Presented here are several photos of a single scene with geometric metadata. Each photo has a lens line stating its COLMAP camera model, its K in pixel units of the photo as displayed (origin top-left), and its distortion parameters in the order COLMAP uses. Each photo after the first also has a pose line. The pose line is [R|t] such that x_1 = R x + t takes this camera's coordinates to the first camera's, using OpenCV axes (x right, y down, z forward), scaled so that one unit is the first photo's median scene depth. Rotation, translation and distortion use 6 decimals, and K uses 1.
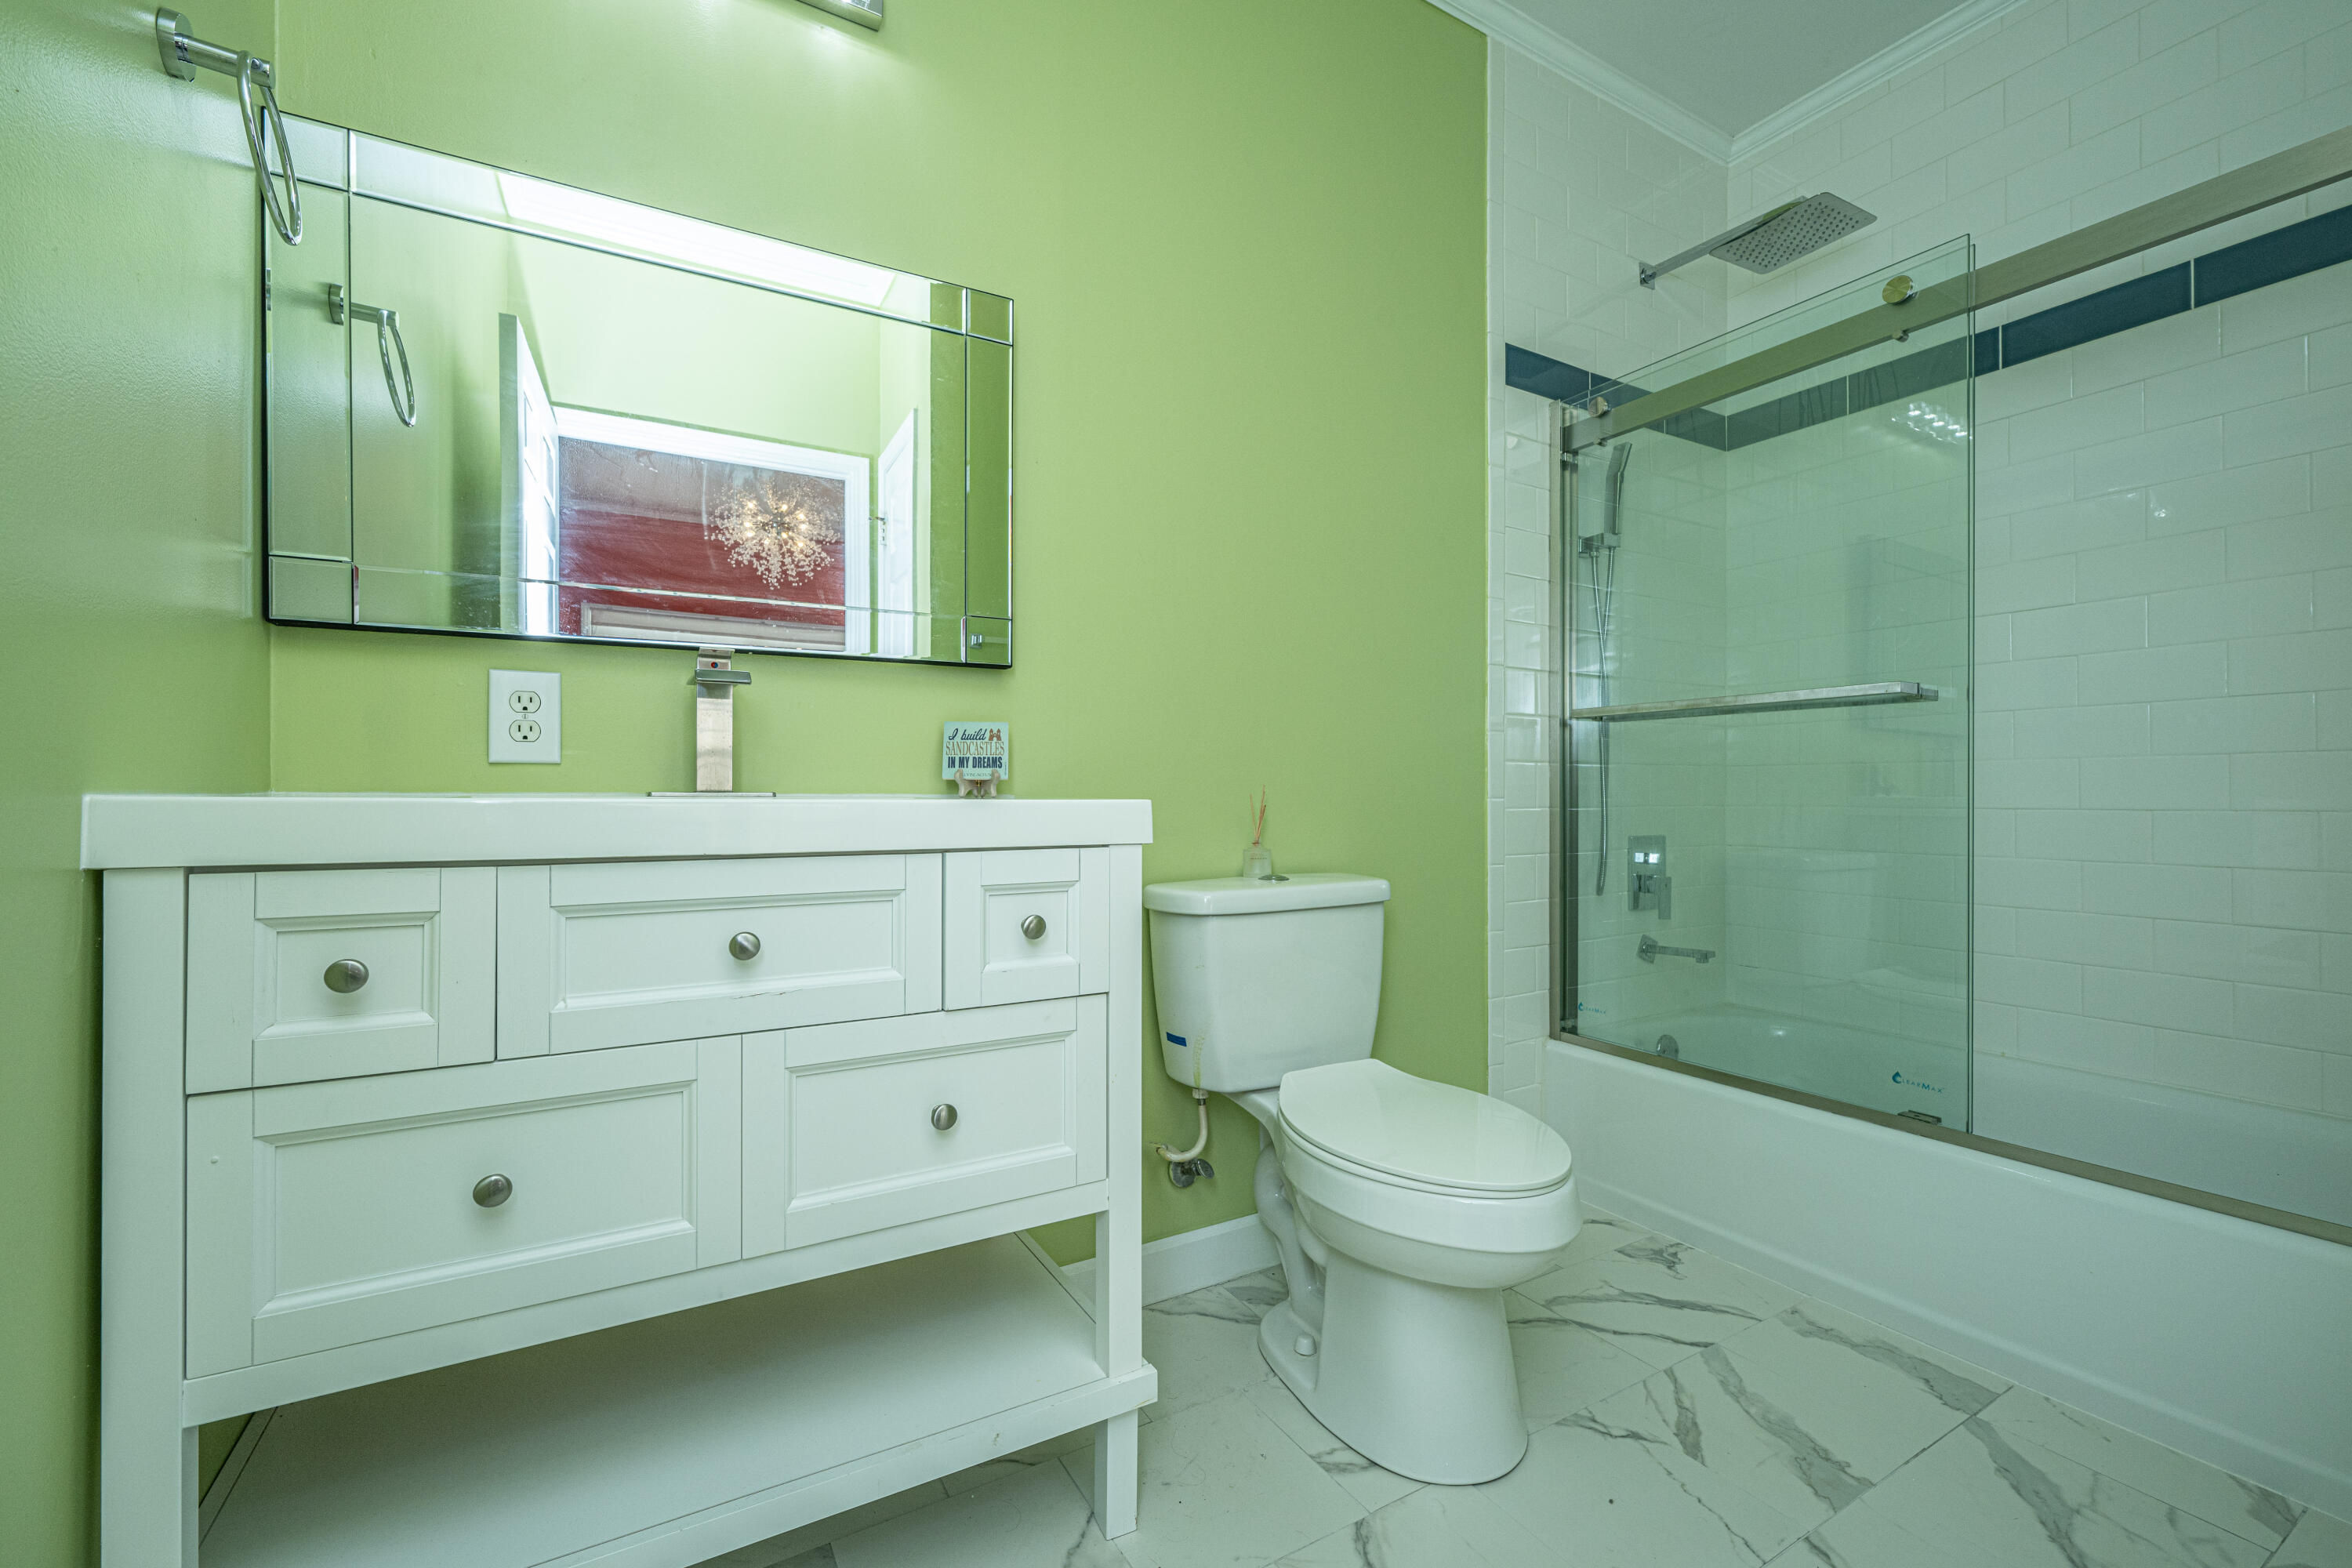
lens RADIAL K [[954.5, 0, 1184.8], [0, 954.5, 788.0], [0, 0, 1]] dist [-0.000565, 0.000294]
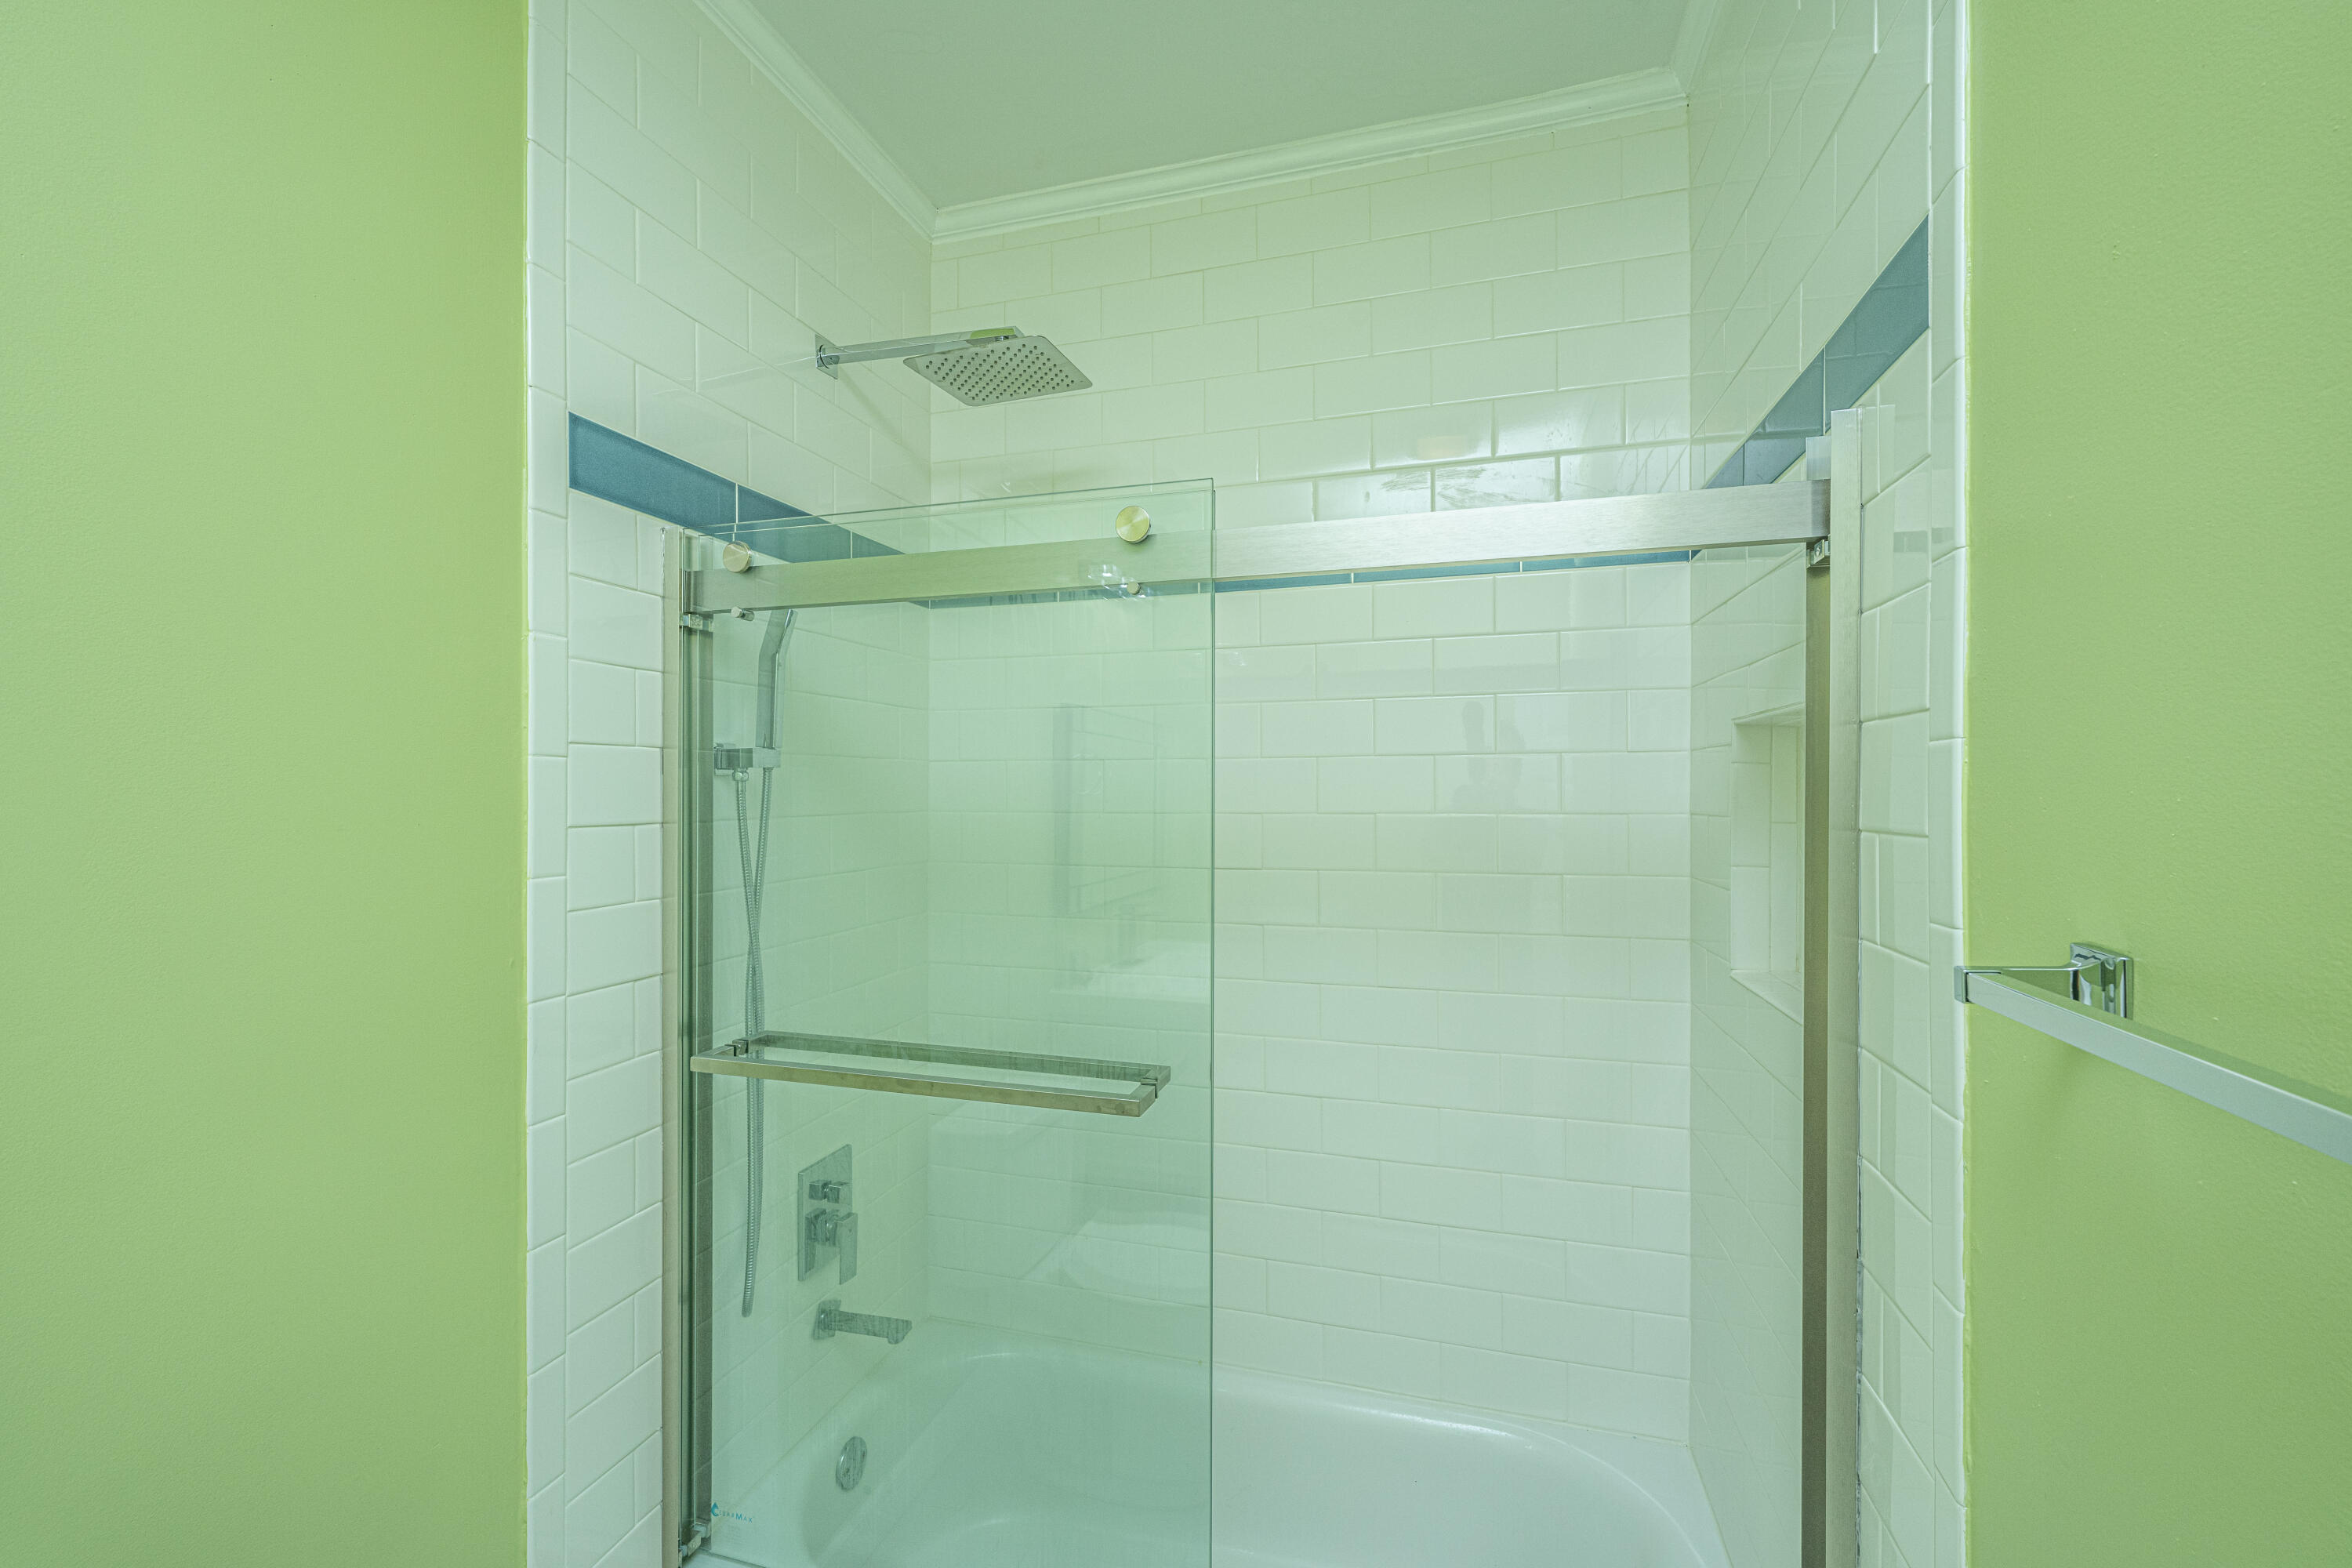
lens RADIAL K [[954.5, 0, 1175.9], [0, 954.5, 780.7], [0, 0, 1]] dist [-0.000565, 0.000294]
pose [[0.723114, 0.001602, 0.690727, 0.199126], [-0.002450, 0.999997, 0.000246, -0.241863], [-0.690724, -0.001871, 0.723116, 0.338089]]
